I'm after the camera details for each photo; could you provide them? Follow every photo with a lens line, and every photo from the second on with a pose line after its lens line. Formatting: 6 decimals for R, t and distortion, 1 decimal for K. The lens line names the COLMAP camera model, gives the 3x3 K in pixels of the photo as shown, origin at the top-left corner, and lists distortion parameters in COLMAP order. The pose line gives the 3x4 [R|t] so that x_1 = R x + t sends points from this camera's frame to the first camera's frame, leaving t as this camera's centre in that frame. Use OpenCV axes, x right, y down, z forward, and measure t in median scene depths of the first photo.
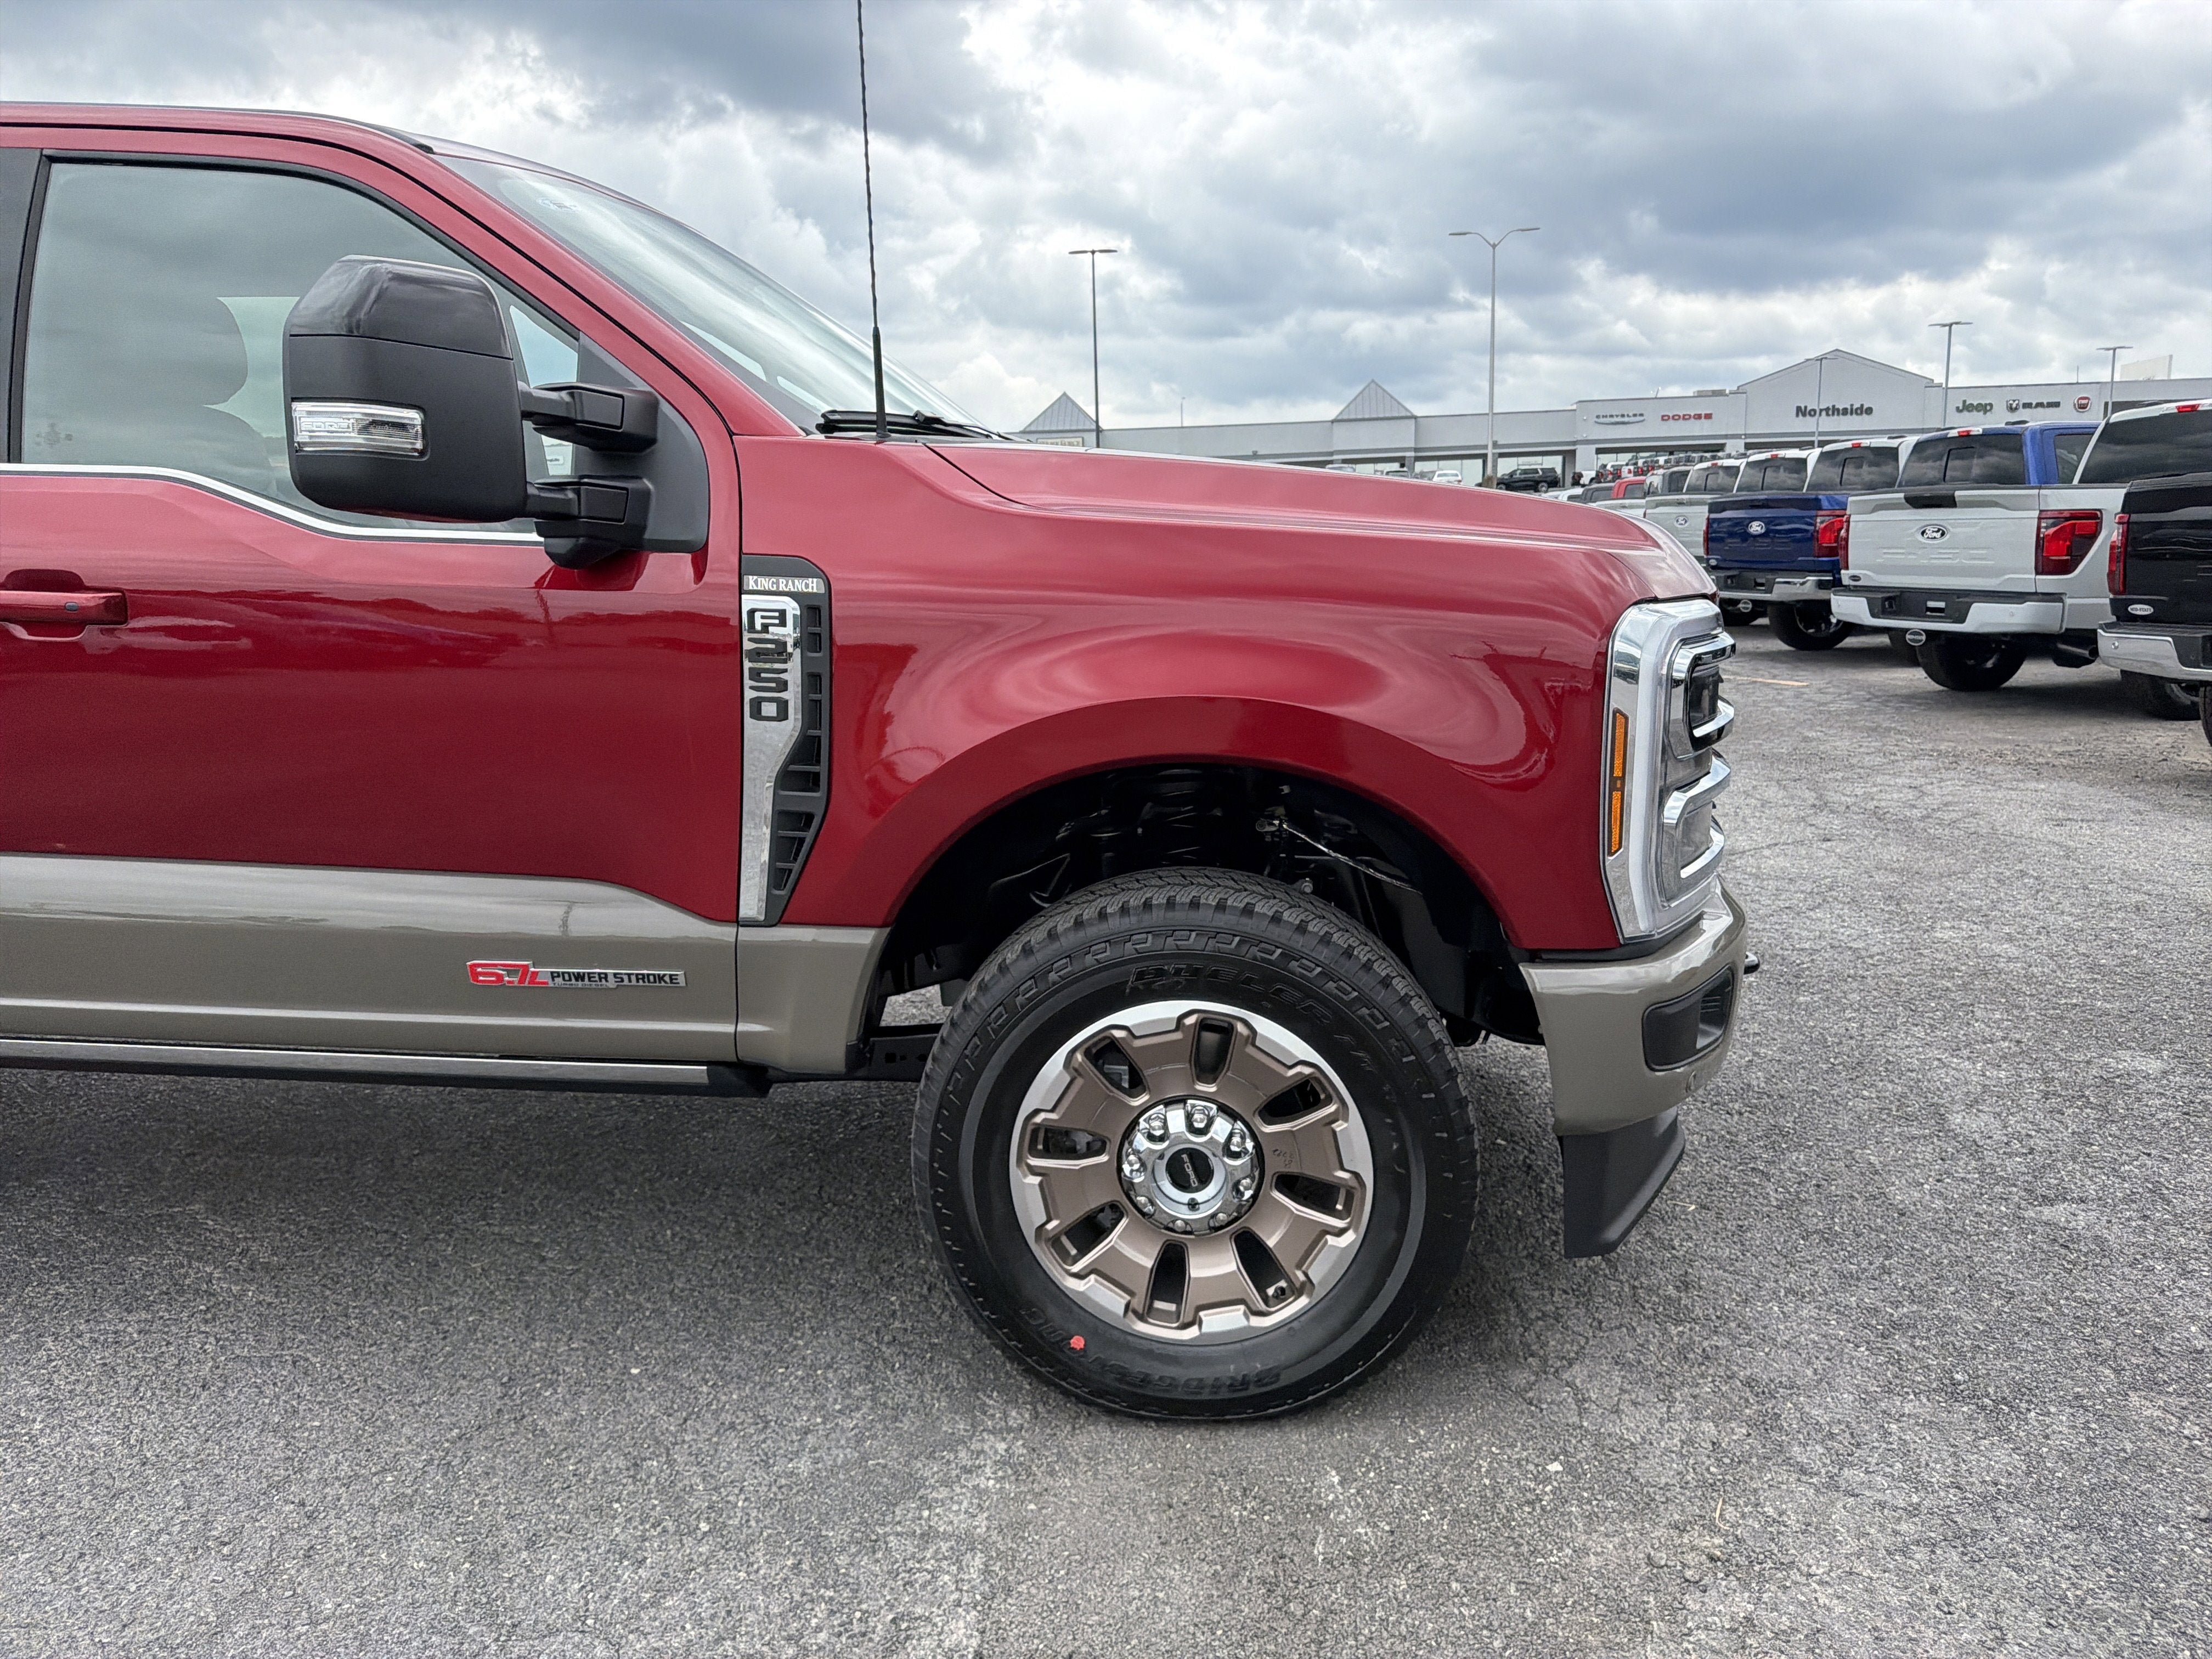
lens RADIAL K [[1562.6, 0, 1107.0], [0, 1562.6, 838.1], [0, 0, 1]] dist [0.027625, -0.039829]
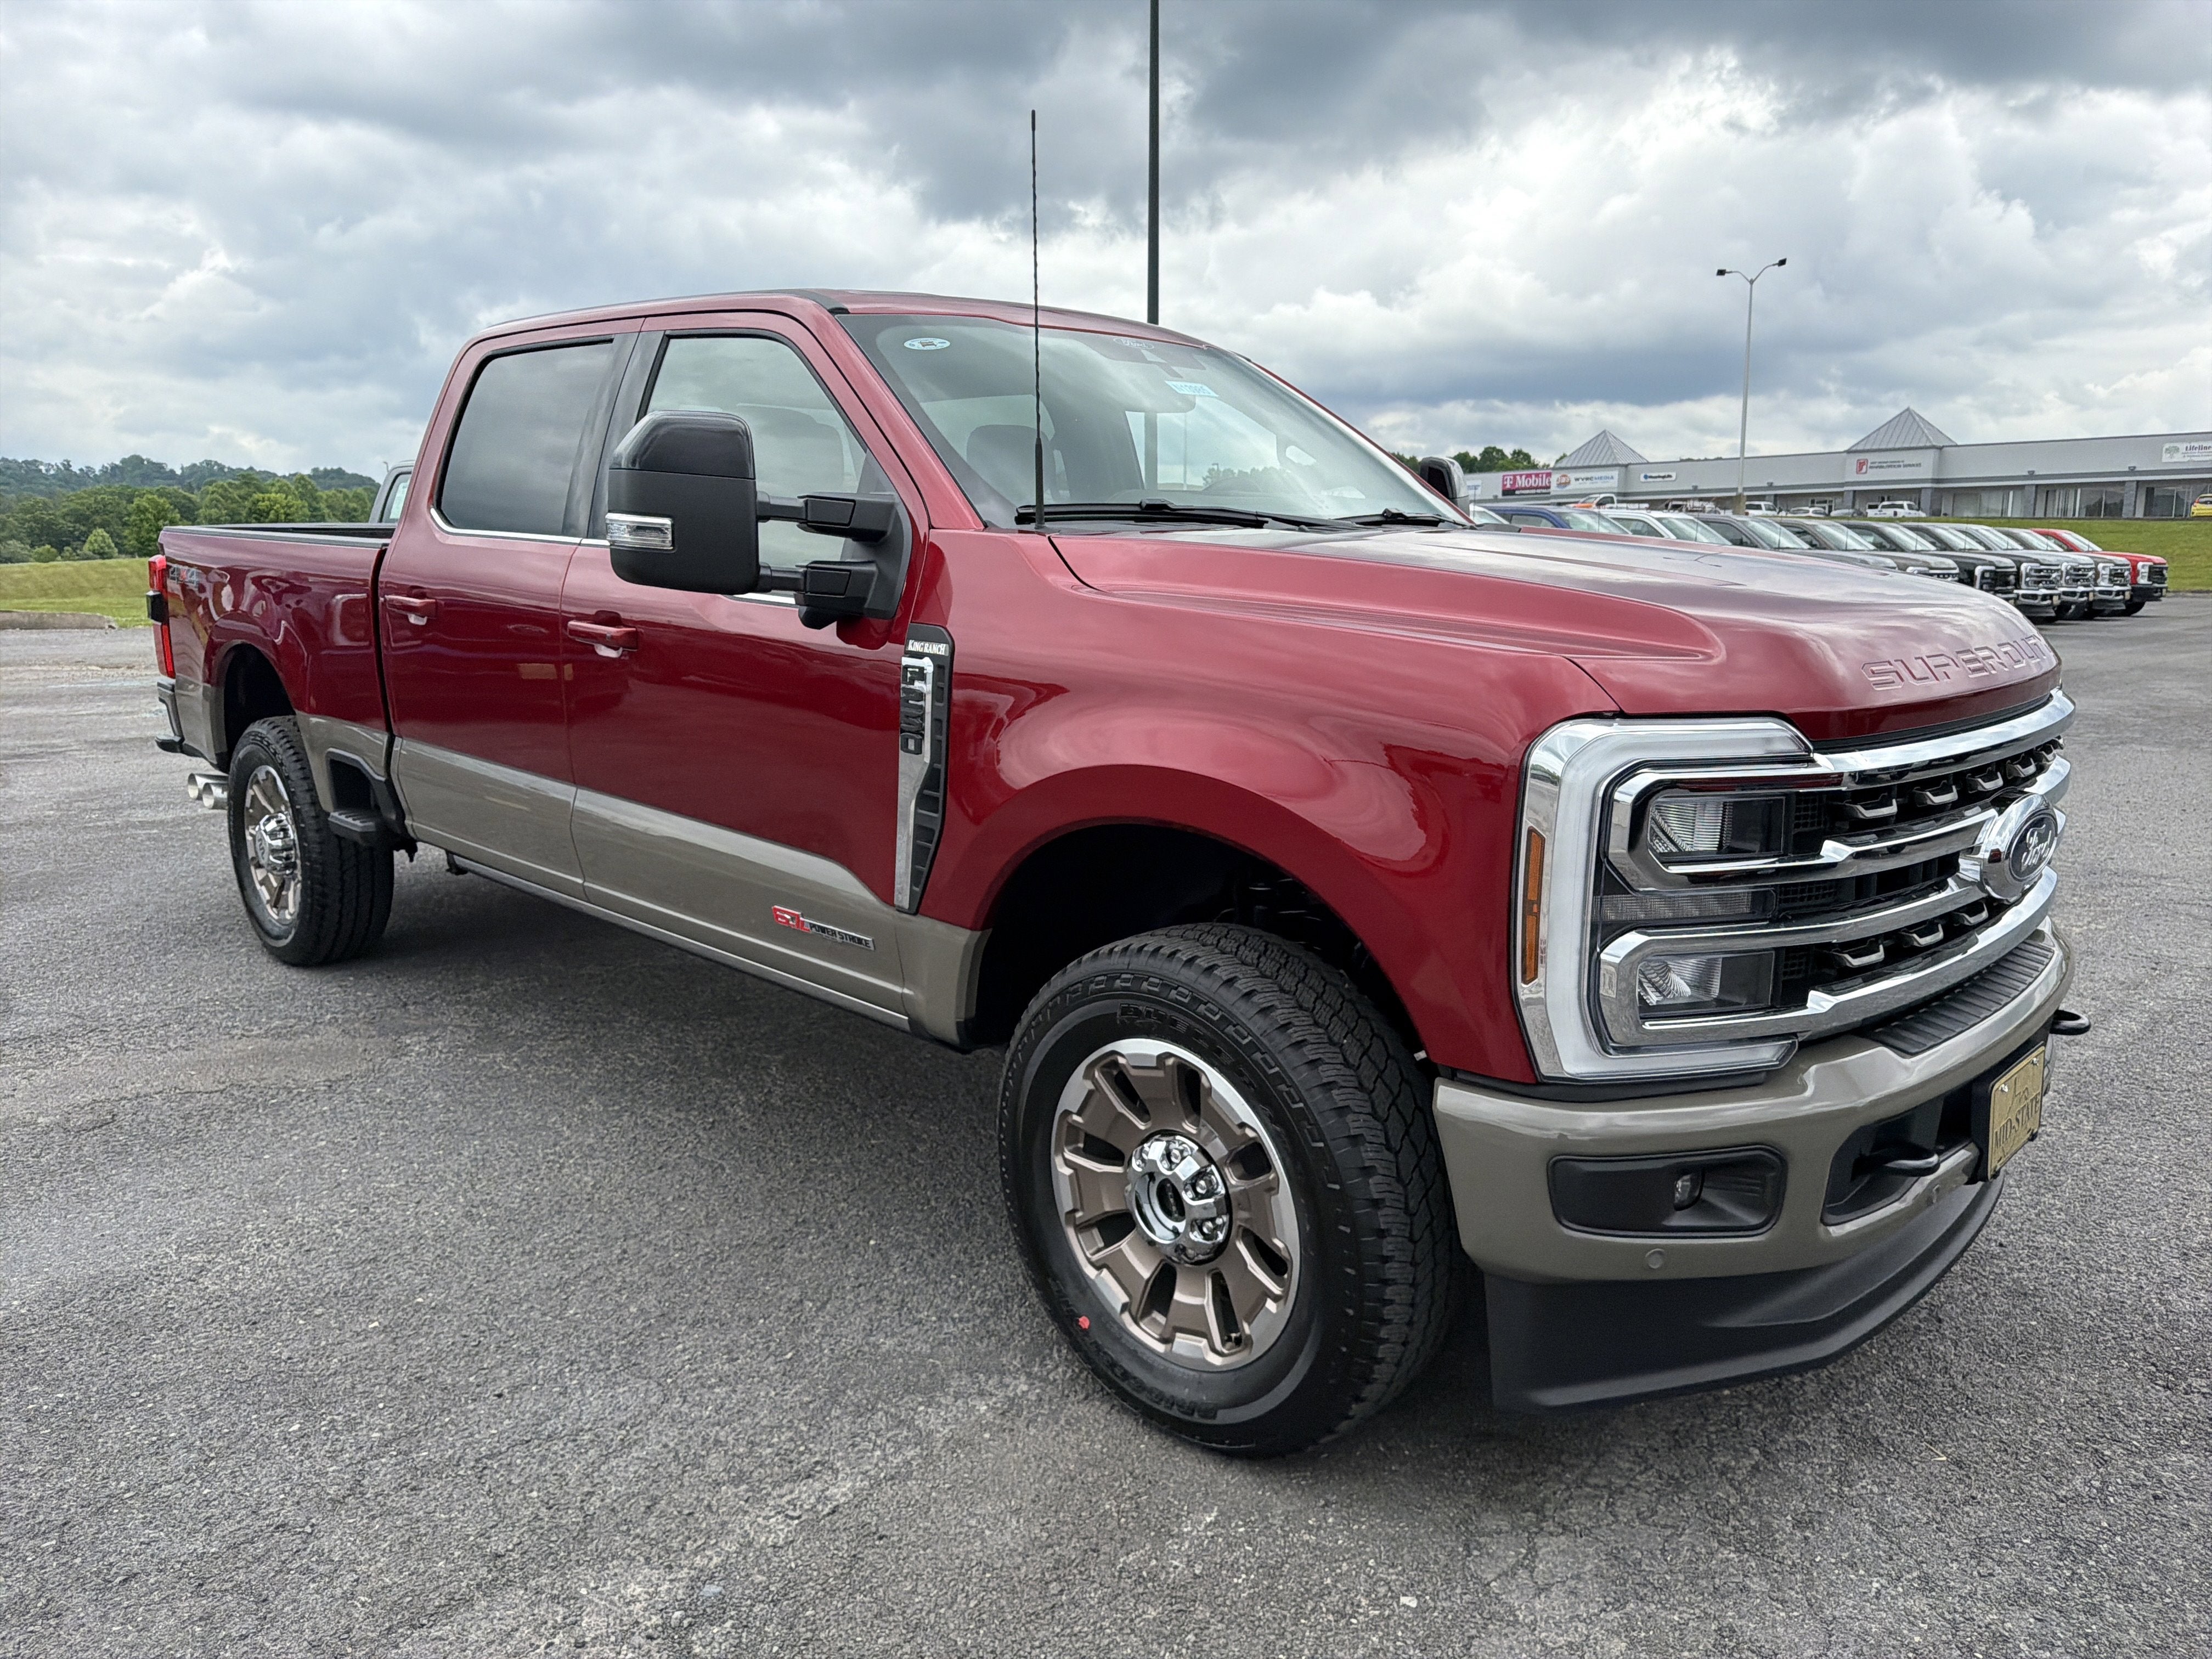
lens RADIAL K [[1562.6, 0, 1097.9], [0, 1562.6, 849.1], [0, 0, 1]] dist [0.027625, -0.039829]
pose [[0.769628, 0.134407, -0.624185, 0.625479], [-0.135528, 0.989705, 0.046007, -0.068803], [0.623942, 0.049186, 0.779921, 0.098625]]
